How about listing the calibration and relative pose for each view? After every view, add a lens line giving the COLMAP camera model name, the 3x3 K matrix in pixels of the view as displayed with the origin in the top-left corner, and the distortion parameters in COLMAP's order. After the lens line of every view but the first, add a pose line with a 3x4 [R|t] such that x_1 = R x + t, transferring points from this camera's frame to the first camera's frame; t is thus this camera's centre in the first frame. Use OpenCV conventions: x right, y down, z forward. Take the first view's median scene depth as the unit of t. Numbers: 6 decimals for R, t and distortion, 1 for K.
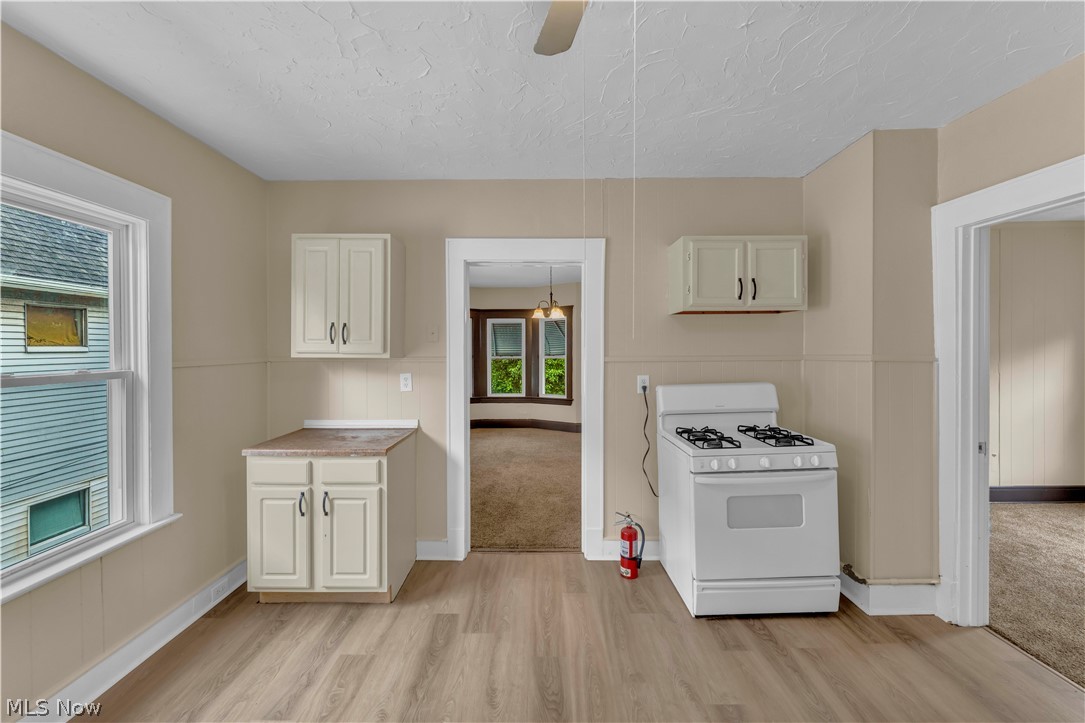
lens RADIAL K [[441.1, 0, 539.2], [0, 441.1, 351.9], [0, 0, 1]] dist [-0.004158, -0.000468]
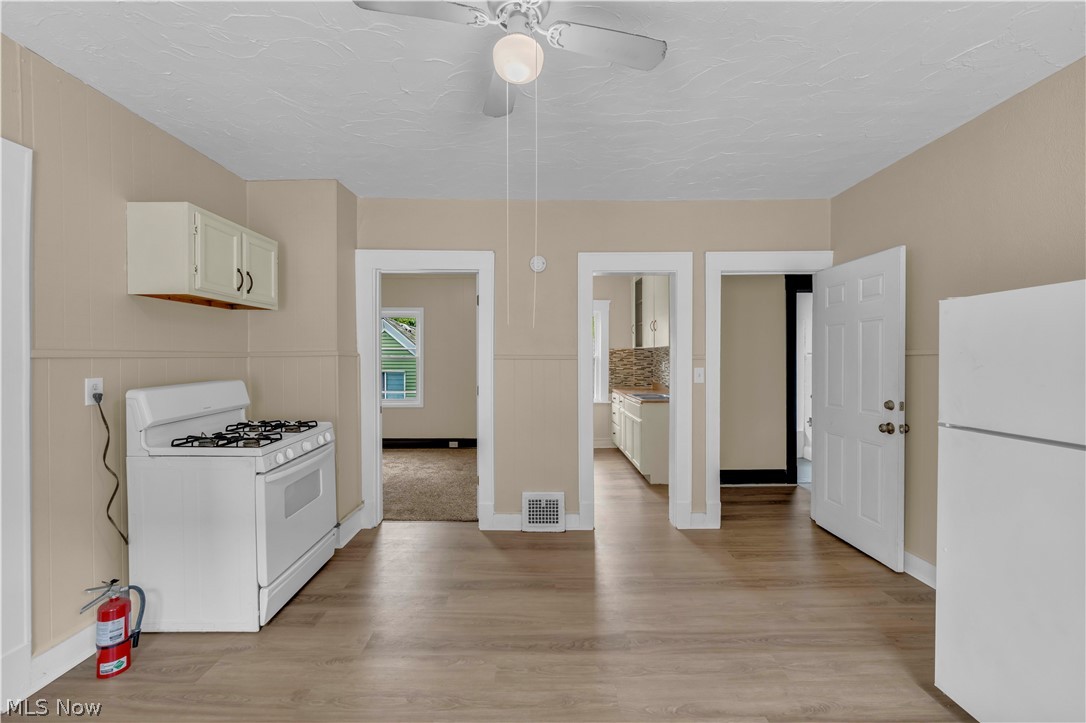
lens RADIAL K [[441.5, 0, 536.0], [0, 441.5, 363.0], [0, 0, 1]] dist [-0.004158, -0.000468]
pose [[-0.003066, -0.006009, 0.999977, -0.495525], [0.006240, 0.999962, 0.006028, 0.034108], [-0.999976, 0.006258, -0.003029, 0.363548]]
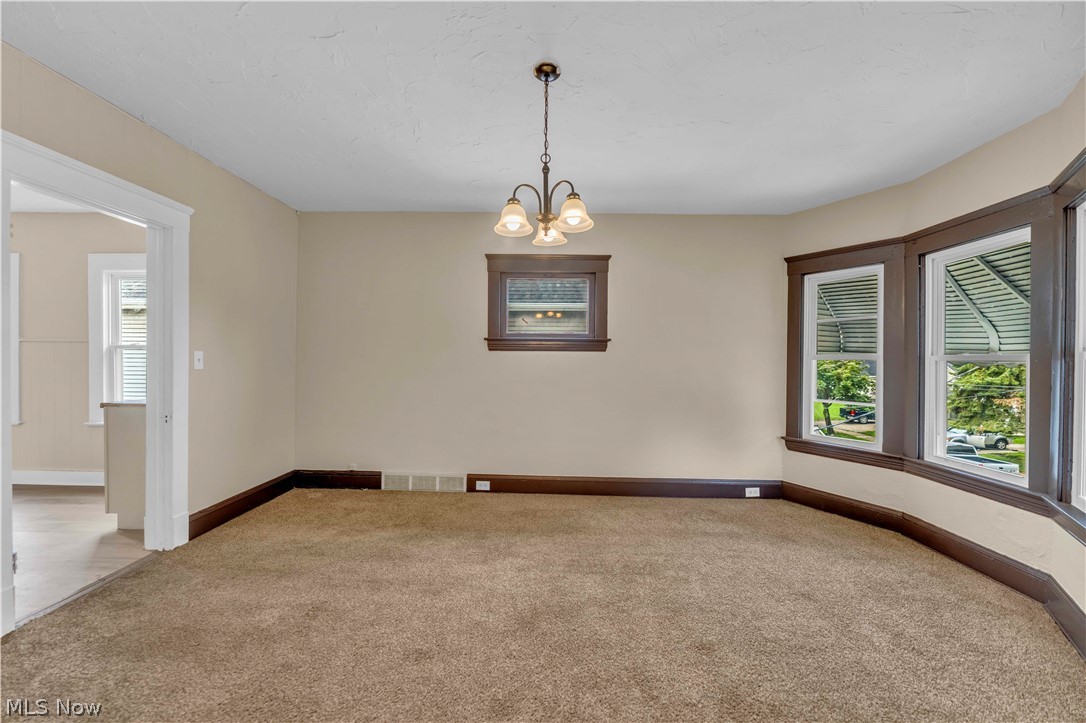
lens RADIAL K [[441.5, 0, 542.3], [0, 441.5, 362.2], [0, 0, 1]] dist [-0.004158, -0.000468]
pose [[-0.019941, 0.009548, -0.999756, 0.844311], [-0.016951, 0.999807, 0.009886, 0.057099], [0.999657, 0.017144, -0.019775, 2.108988]]
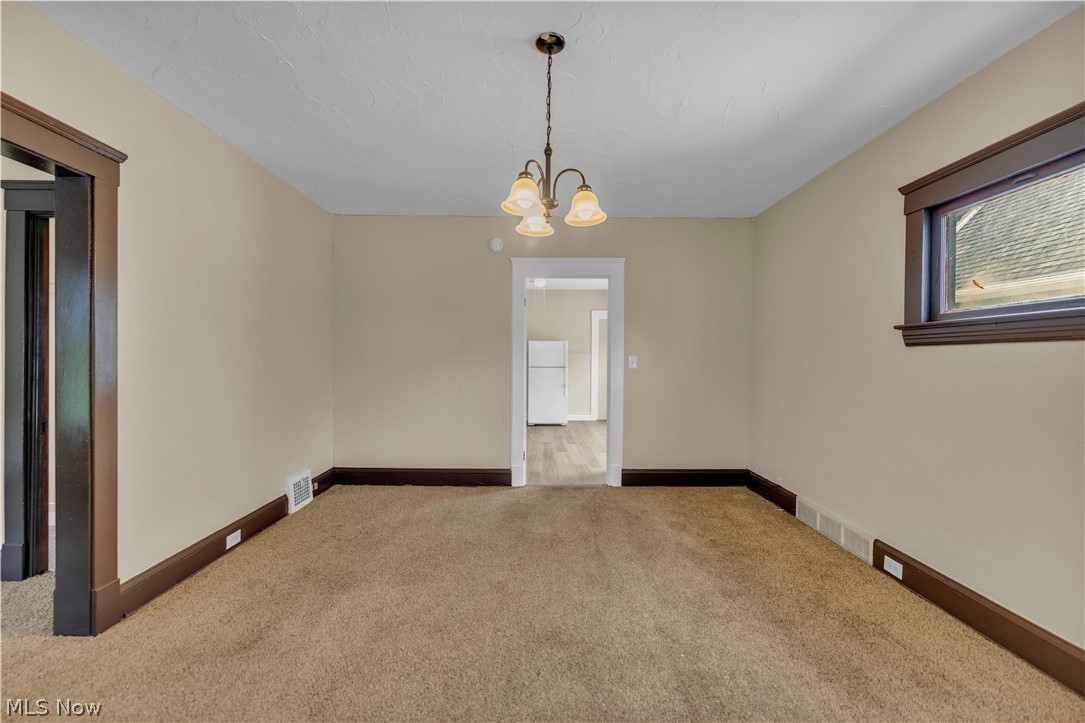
lens RADIAL K [[441.1, 0, 536.7], [0, 441.1, 363.6], [0, 0, 1]] dist [-0.004158, -0.000468]
pose [[-0.999996, -0.002916, -0.000095, 0.074325], [-0.002917, 0.999876, 0.015487, 0.059443], [0.000050, 0.015488, -0.999880, 2.812082]]
